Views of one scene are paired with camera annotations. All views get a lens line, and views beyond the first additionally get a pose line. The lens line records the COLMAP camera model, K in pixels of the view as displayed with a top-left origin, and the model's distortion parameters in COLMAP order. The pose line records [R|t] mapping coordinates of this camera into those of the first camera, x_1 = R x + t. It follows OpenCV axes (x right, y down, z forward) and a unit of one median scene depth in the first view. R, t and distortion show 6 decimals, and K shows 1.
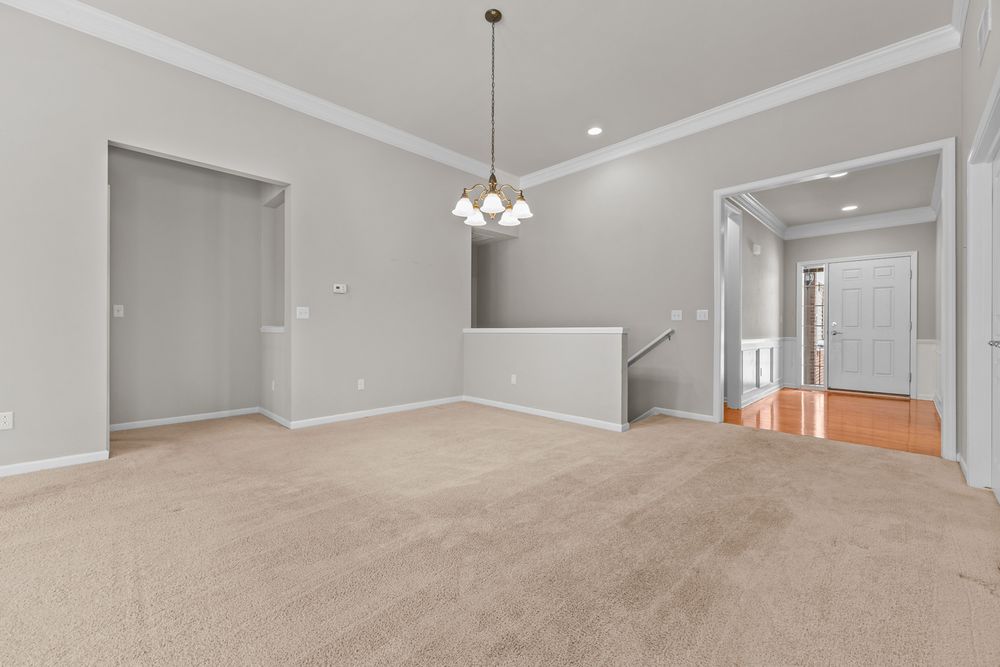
lens RADIAL K [[396.1, 0, 498.3], [0, 396.1, 329.0], [0, 0, 1]] dist [0.005642, -0.000238]
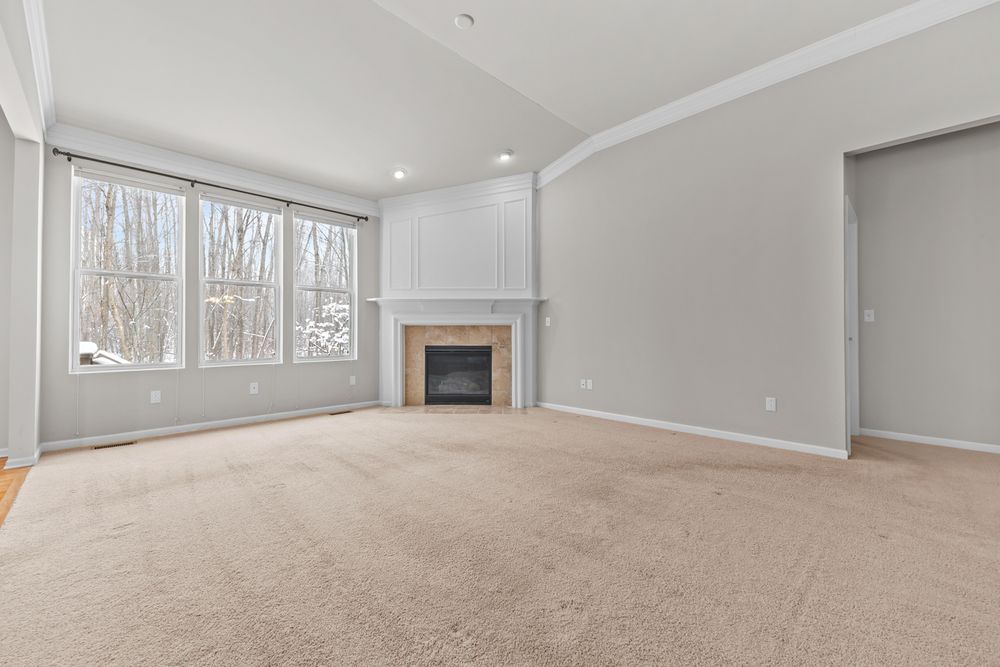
lens RADIAL K [[402.3, 0, 499.0], [0, 402.3, 328.3], [0, 0, 1]] dist [0.004824, -0.000288]
pose [[0.000699, -0.015368, -0.999882, 0.045486], [0.001816, 0.999880, -0.015367, 0.000187], [0.999998, -0.001805, 0.000727, 0.058120]]
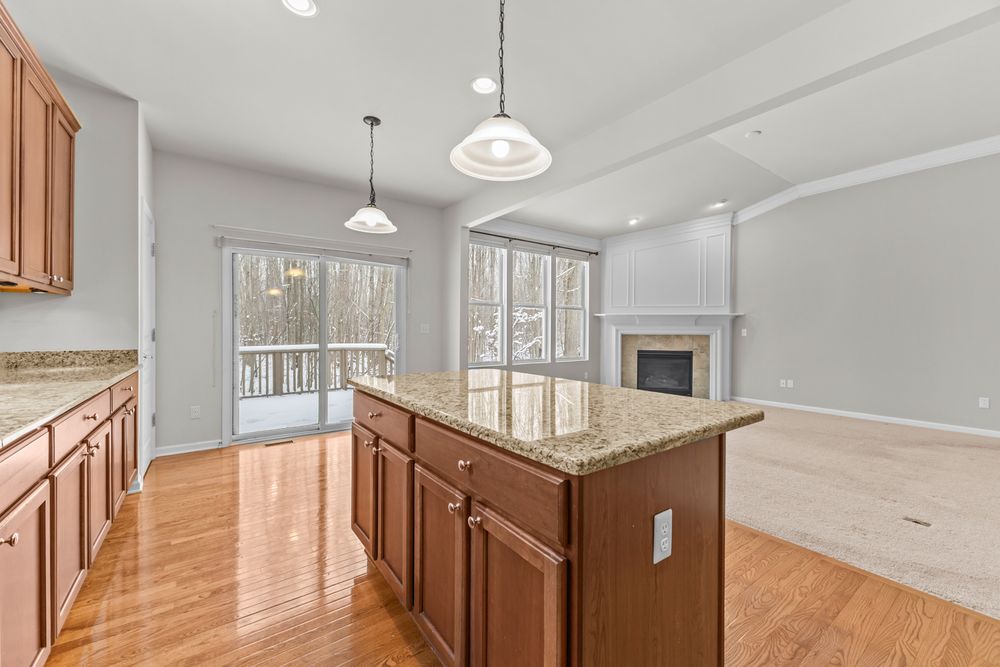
lens RADIAL K [[396.1, 0, 498.3], [0, 396.1, 329.0], [0, 0, 1]] dist [0.005642, -0.000238]
pose [[-0.157638, -0.006789, -0.987474, 0.412560], [-0.004656, 0.999970, -0.006131, -0.034346], [0.987486, 0.003631, -0.157665, -0.422659]]
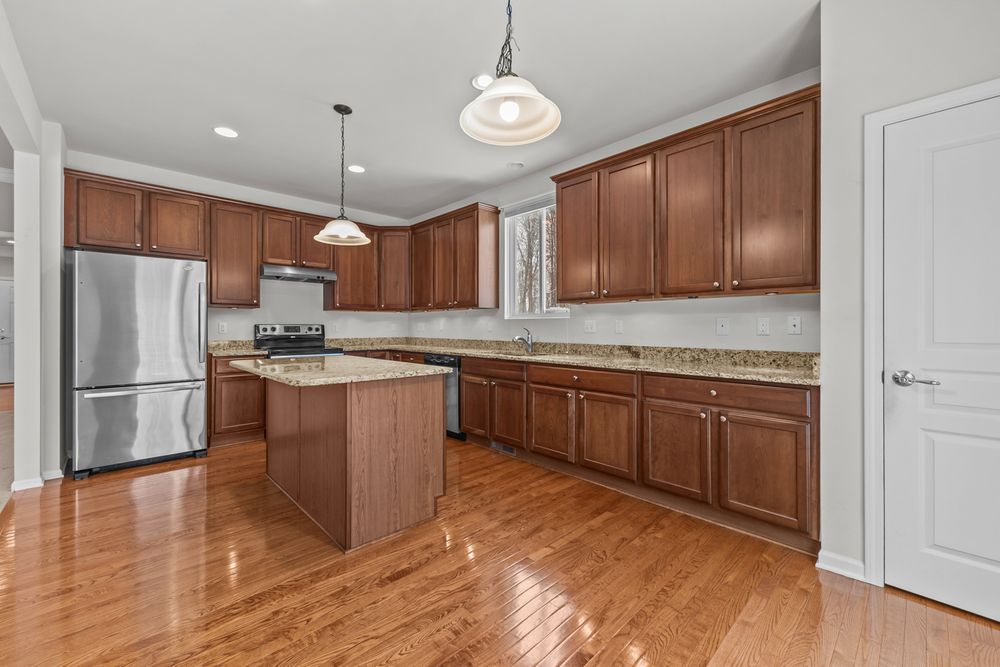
lens RADIAL K [[402.3, 0, 499.0], [0, 402.3, 328.3], [0, 0, 1]] dist [0.004824, -0.000288]
pose [[0.020957, -0.005704, 0.999764, -0.485590], [-0.001762, 0.999982, 0.005742, -0.038265], [-0.999779, -0.001882, 0.020947, -0.714951]]
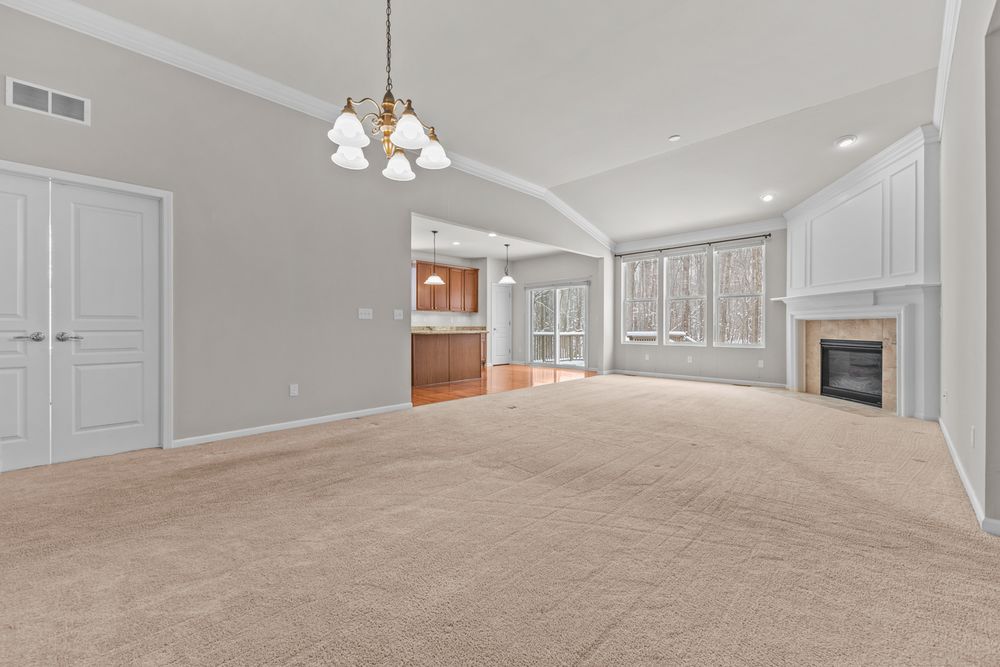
lens RADIAL K [[396.1, 0, 498.3], [0, 396.1, 329.0], [0, 0, 1]] dist [0.005642, -0.000238]
pose [[-0.999973, -0.004040, -0.006161, -0.122680], [-0.004050, 0.999990, 0.001713, 0.003135], [0.006154, 0.001738, -0.999980, 1.026434]]
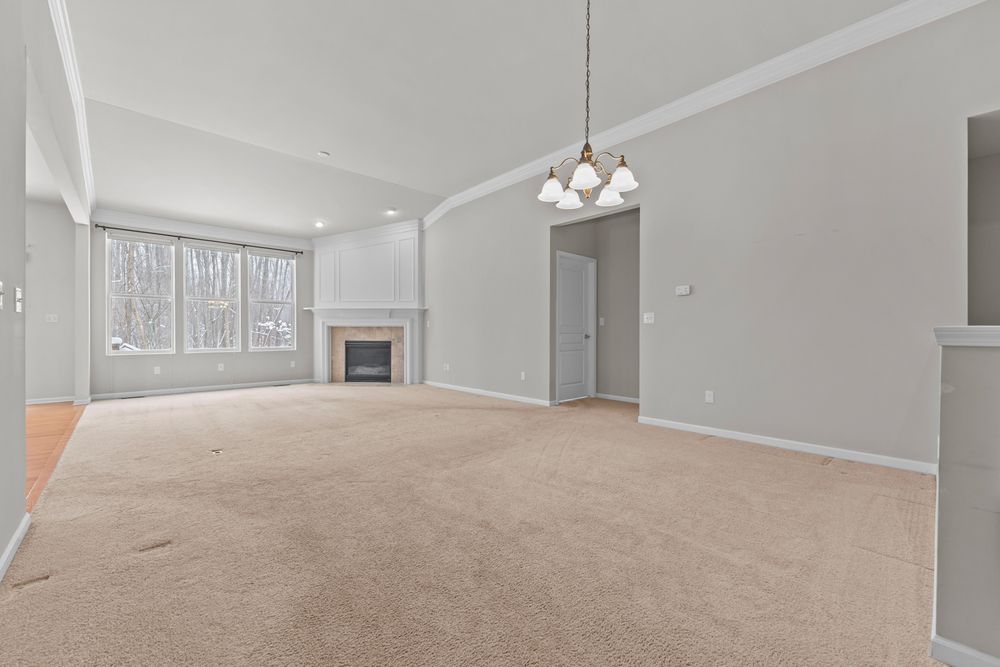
lens RADIAL K [[403.0, 0, 500.0], [0, 403.0, 333.5], [0, 0, 1]] dist [0.008151, -0.000590]
pose [[-0.033390, 0.000525, -0.999442, 0.513789], [-0.000779, 1.000000, 0.000551, 0.000939], [0.999442, 0.000797, -0.033389, 0.528070]]
